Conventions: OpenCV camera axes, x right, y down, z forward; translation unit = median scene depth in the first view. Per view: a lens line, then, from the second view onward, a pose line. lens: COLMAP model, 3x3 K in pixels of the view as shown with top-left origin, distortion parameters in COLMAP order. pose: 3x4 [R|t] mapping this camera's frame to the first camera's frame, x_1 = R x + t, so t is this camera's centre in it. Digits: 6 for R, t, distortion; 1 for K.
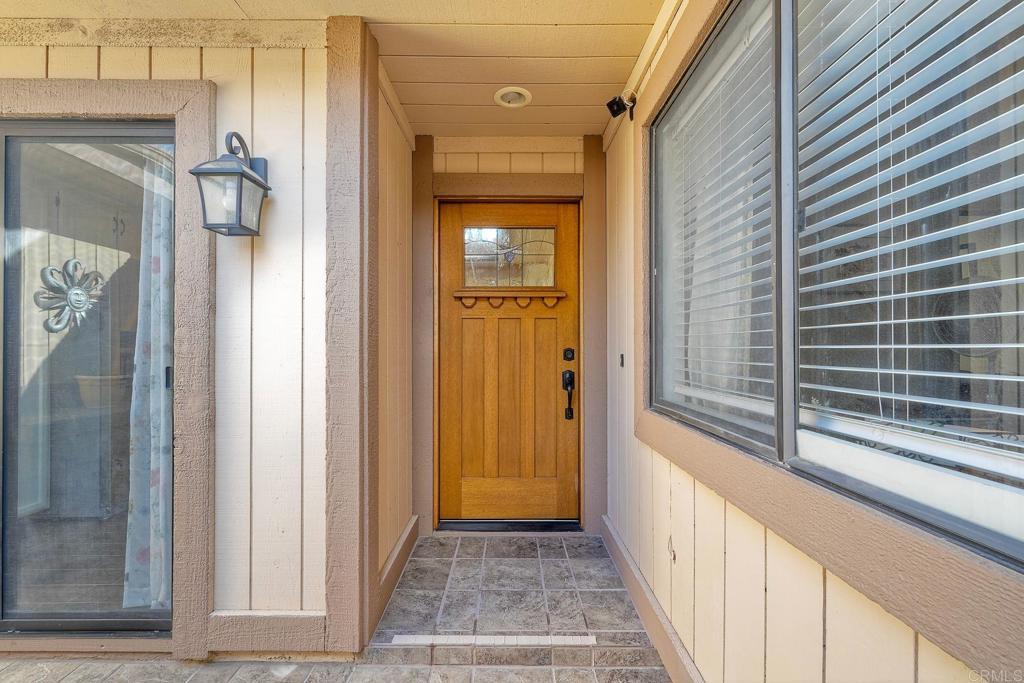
lens RADIAL K [[453.1, 0, 510.7], [0, 453.1, 342.9], [0, 0, 1]] dist [0.000869, 0.000430]
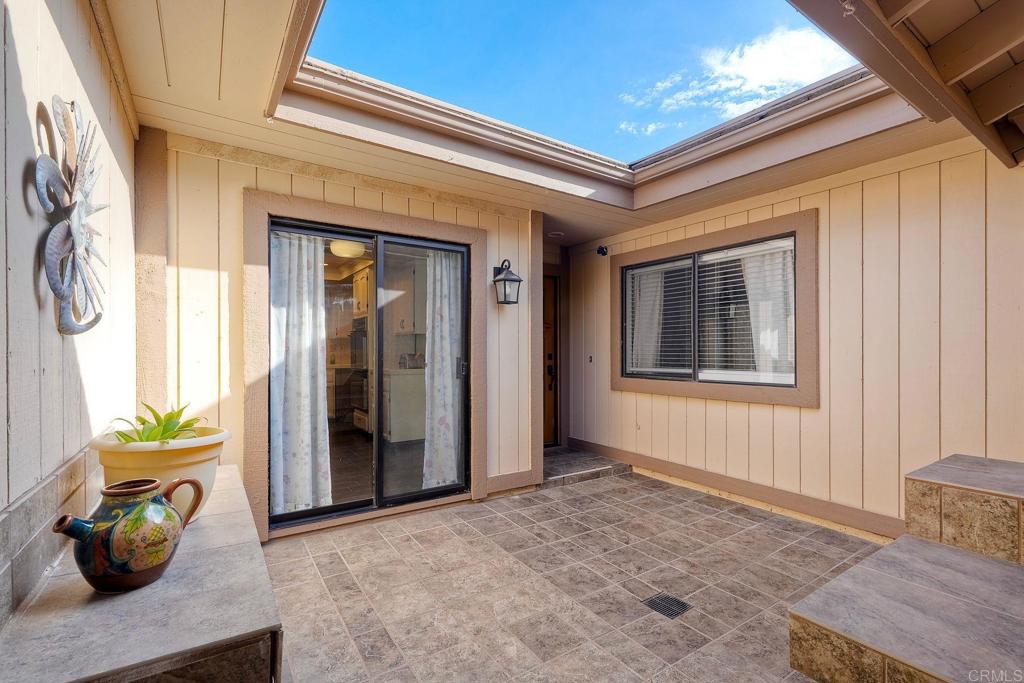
lens RADIAL K [[459.1, 0, 515.4], [0, 459.1, 351.8], [0, 0, 1]] dist [0.000220, 0.000066]
pose [[0.830268, -0.000844, 0.557363, -1.748860], [-0.003558, 0.999970, 0.006815, -0.016083], [-0.557353, -0.007642, 0.830241, -0.881034]]
